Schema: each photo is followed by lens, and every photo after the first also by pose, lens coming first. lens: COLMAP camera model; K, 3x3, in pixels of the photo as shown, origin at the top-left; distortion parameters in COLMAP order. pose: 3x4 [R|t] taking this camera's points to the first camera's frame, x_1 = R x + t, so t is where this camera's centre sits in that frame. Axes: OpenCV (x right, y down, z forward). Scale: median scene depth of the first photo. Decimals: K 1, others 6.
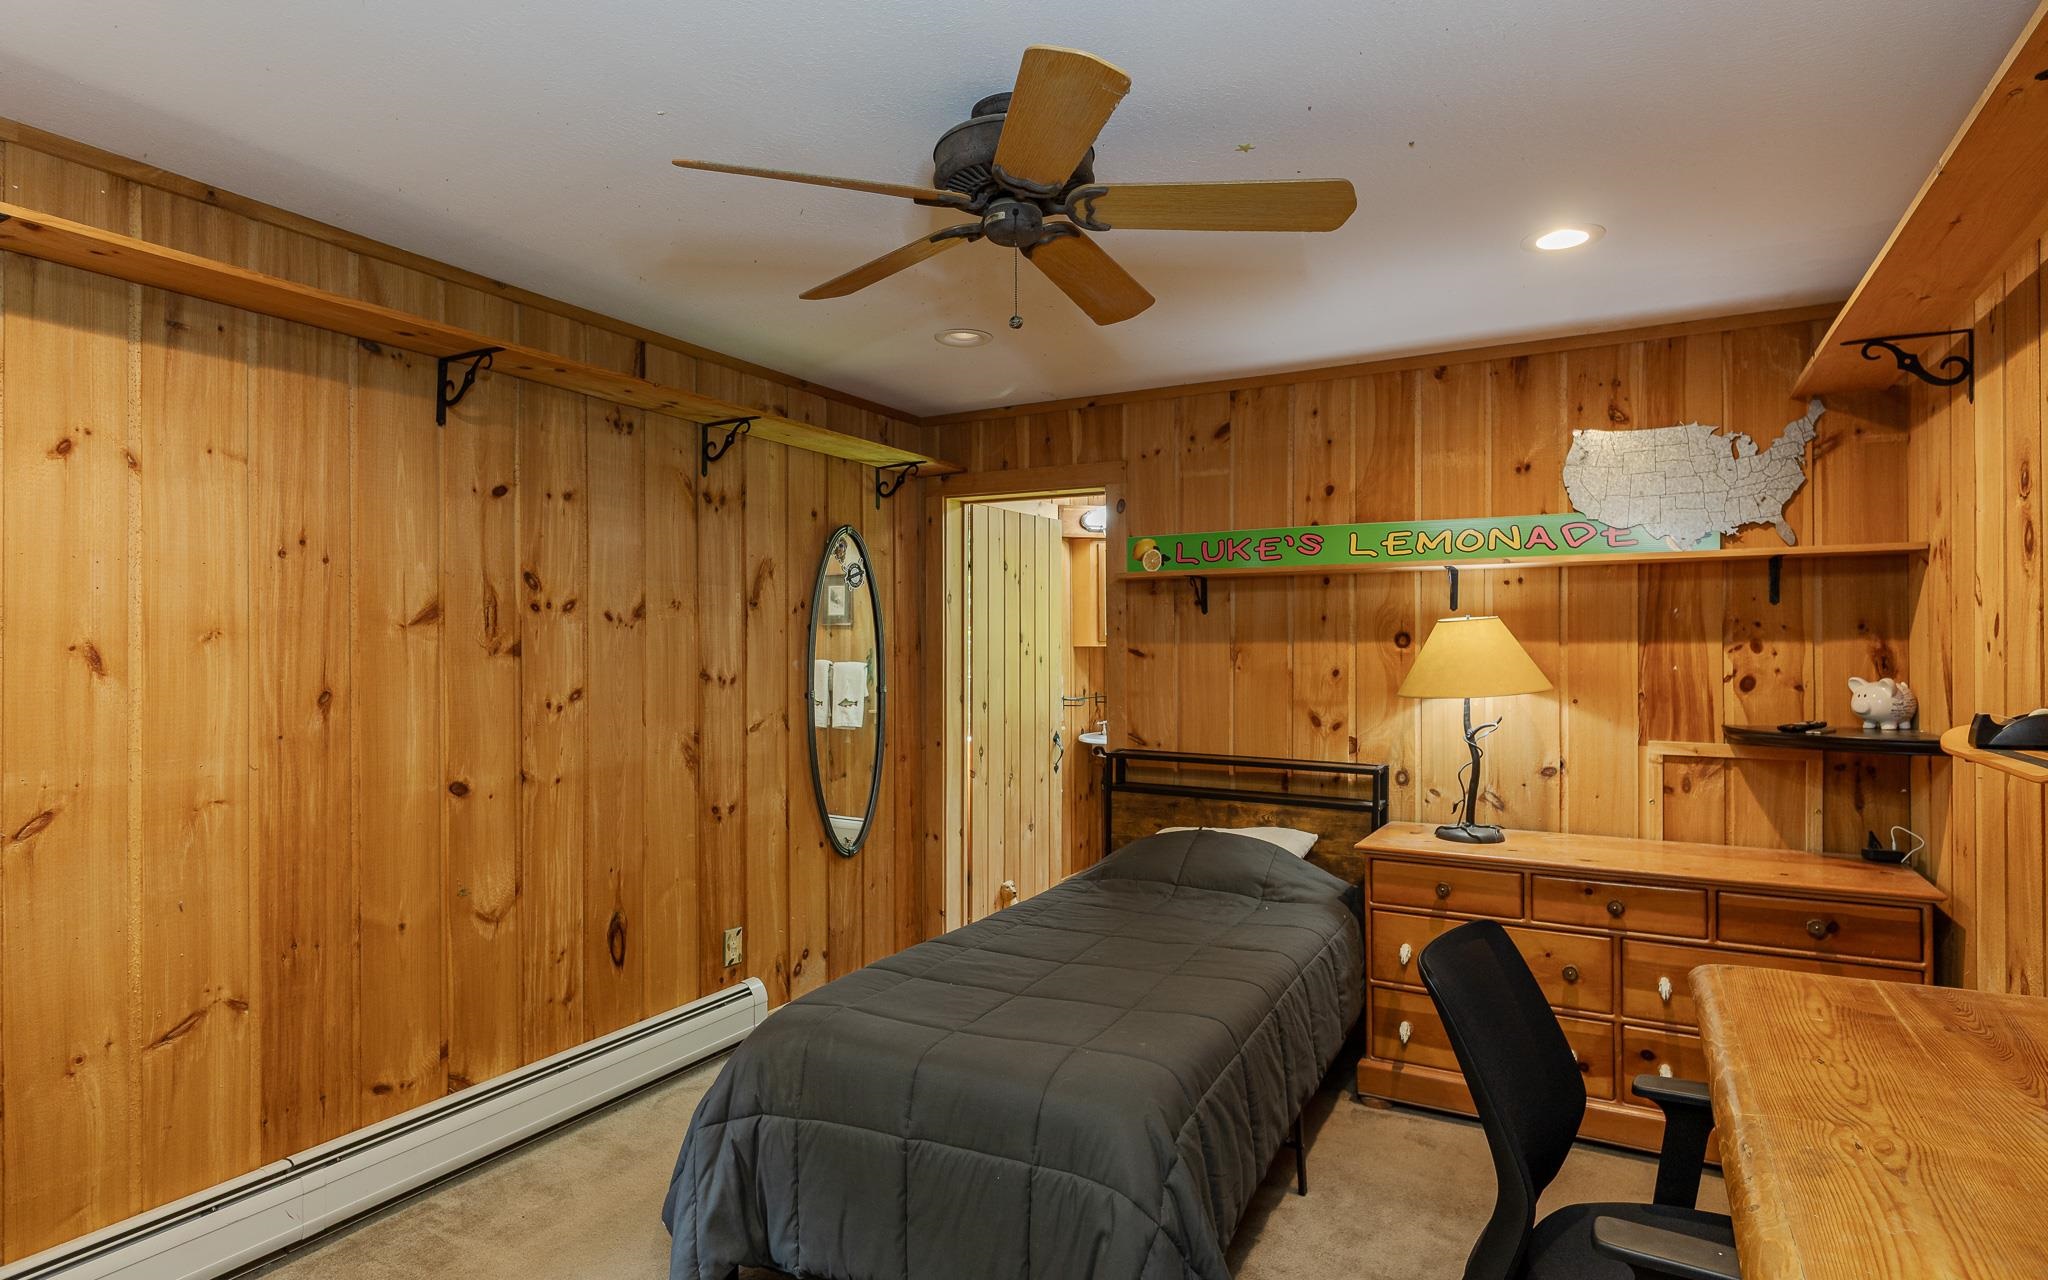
lens RADIAL K [[1083.3, 0, 1009.5], [0, 1083.3, 636.8], [0, 0, 1]] dist [-0.000409, -0.000464]
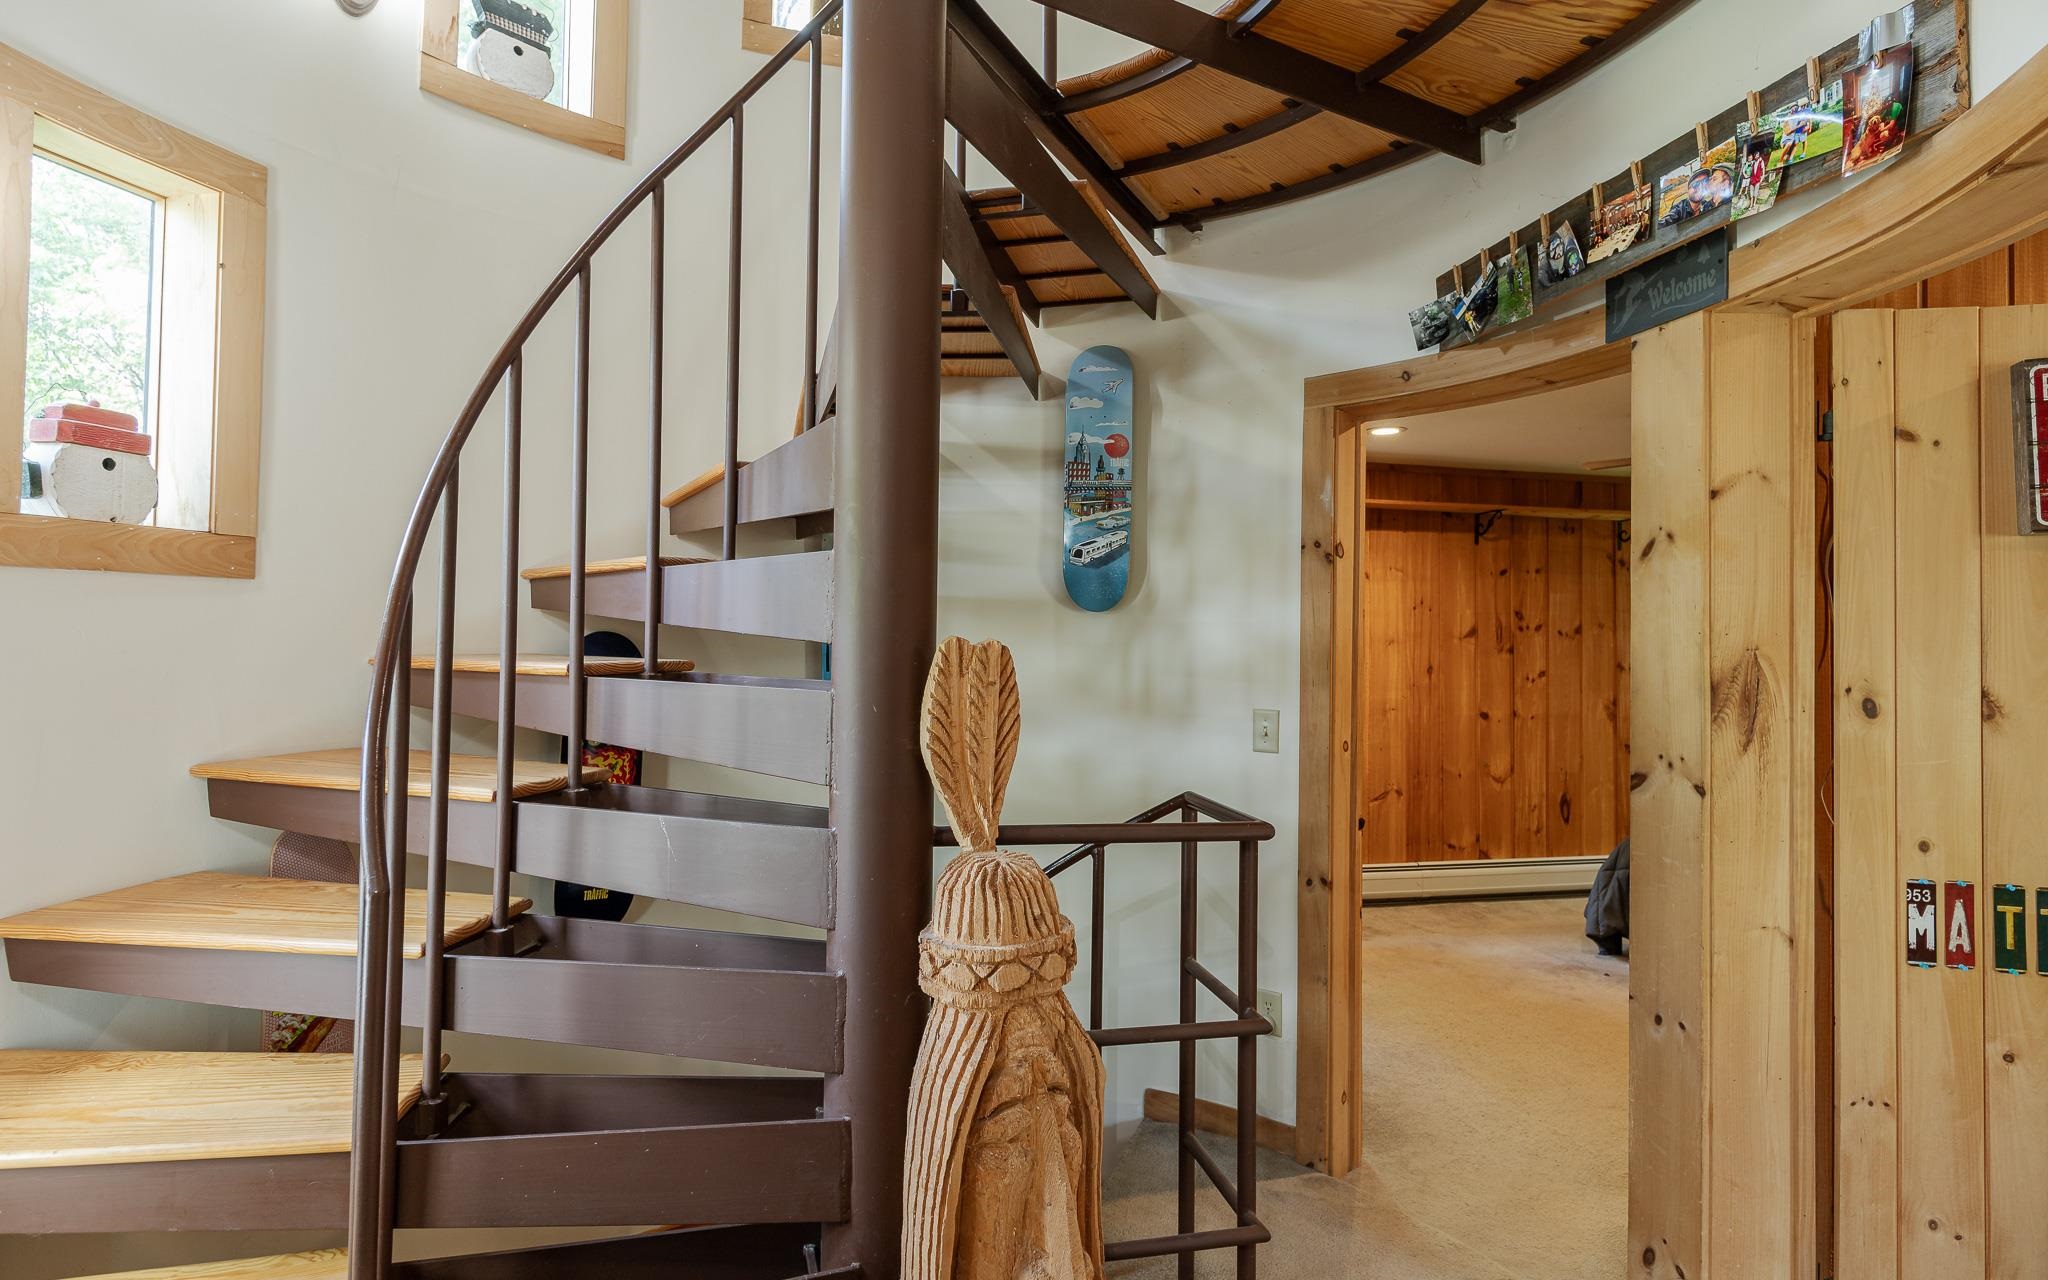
lens RADIAL K [[1083.3, 0, 1007.2], [0, 1083.3, 639.1], [0, 0, 1]] dist [-0.000409, -0.000464]
pose [[0.666768, -0.003861, -0.745255, 0.430376], [-0.004367, 0.999949, -0.009088, 0.014172], [0.745253, 0.009314, 0.666717, -1.065288]]
